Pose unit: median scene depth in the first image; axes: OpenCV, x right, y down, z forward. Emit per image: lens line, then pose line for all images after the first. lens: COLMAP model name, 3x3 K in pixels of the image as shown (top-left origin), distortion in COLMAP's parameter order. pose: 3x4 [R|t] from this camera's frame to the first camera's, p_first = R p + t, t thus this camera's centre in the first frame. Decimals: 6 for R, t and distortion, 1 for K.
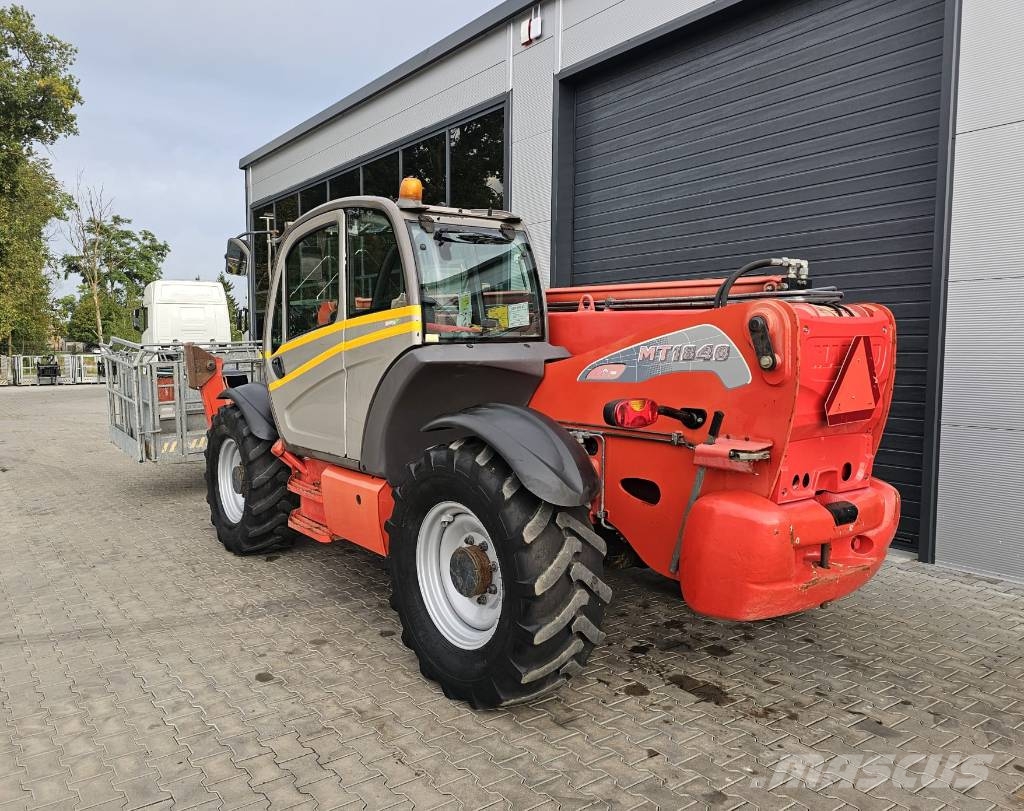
lens RADIAL K [[810.7, 0, 505.7], [0, 810.7, 400.2], [0, 0, 1]] dist [0.044145, -0.015702]
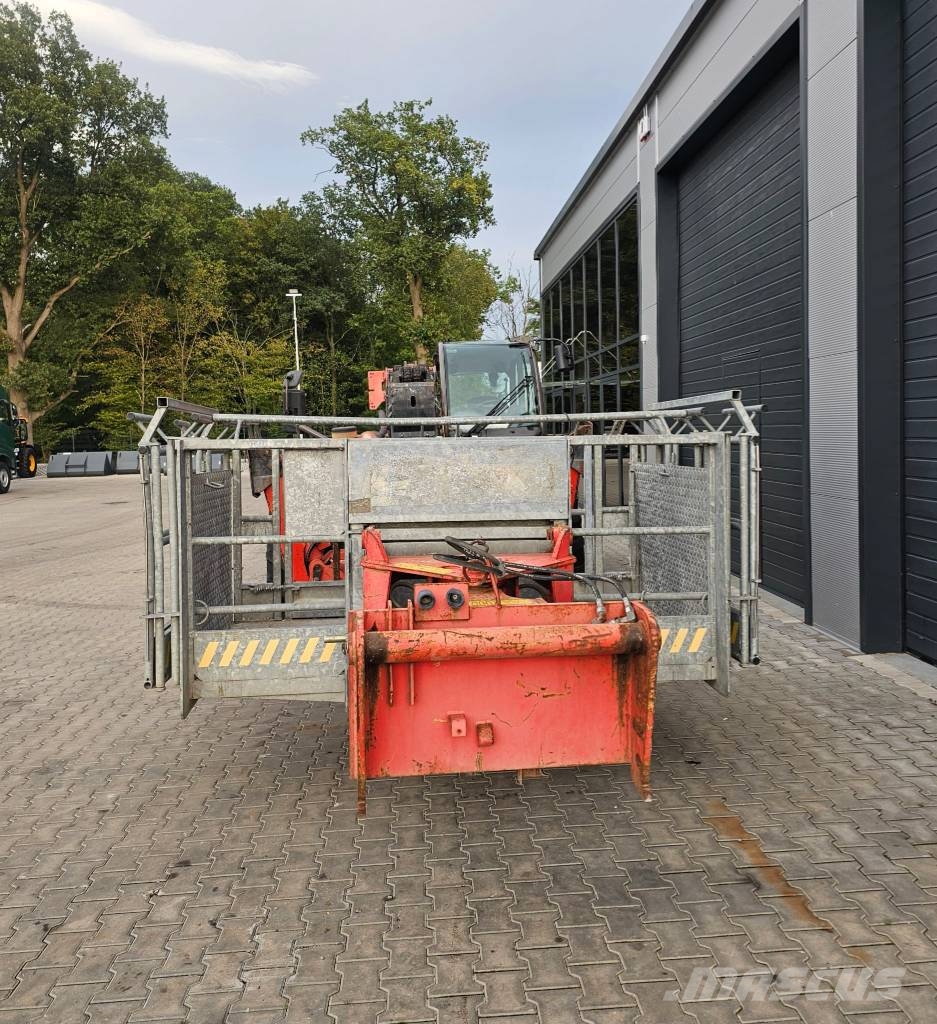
lens RADIAL K [[931.0, 0, 473.8], [0, 931.0, 506.9], [0, 0, 1]] dist [0.027549, 0.000000]
pose [[0.846905, 0.020783, -0.531337, 0.505513], [-0.005571, 0.999528, 0.030216, 0.007562], [0.531714, -0.022630, 0.846621, -0.163502]]
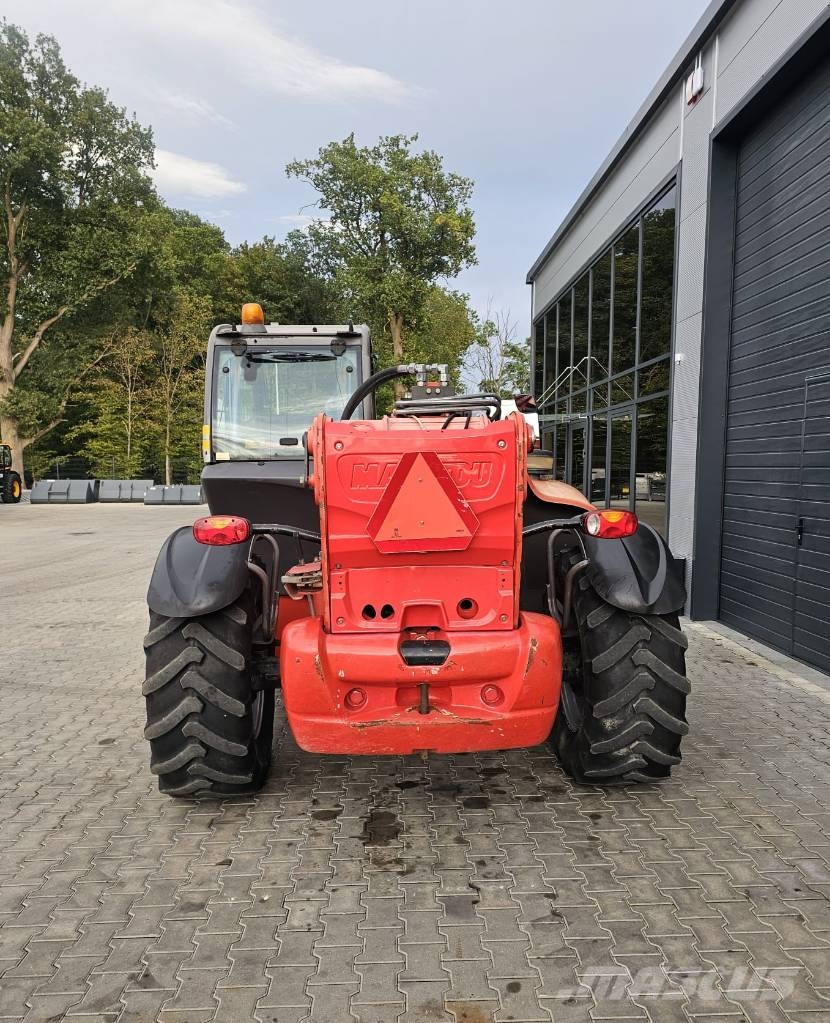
lens RADIAL K [[866.2, 0, 428.3], [0, 866.2, 566.2], [0, 0, 1]] dist [0.054583, -0.023611]
pose [[0.835708, 0.060426, -0.545840, 0.328183], [-0.032863, 0.997650, 0.060127, -0.004394], [0.548190, -0.032310, 0.835729, 0.080786]]
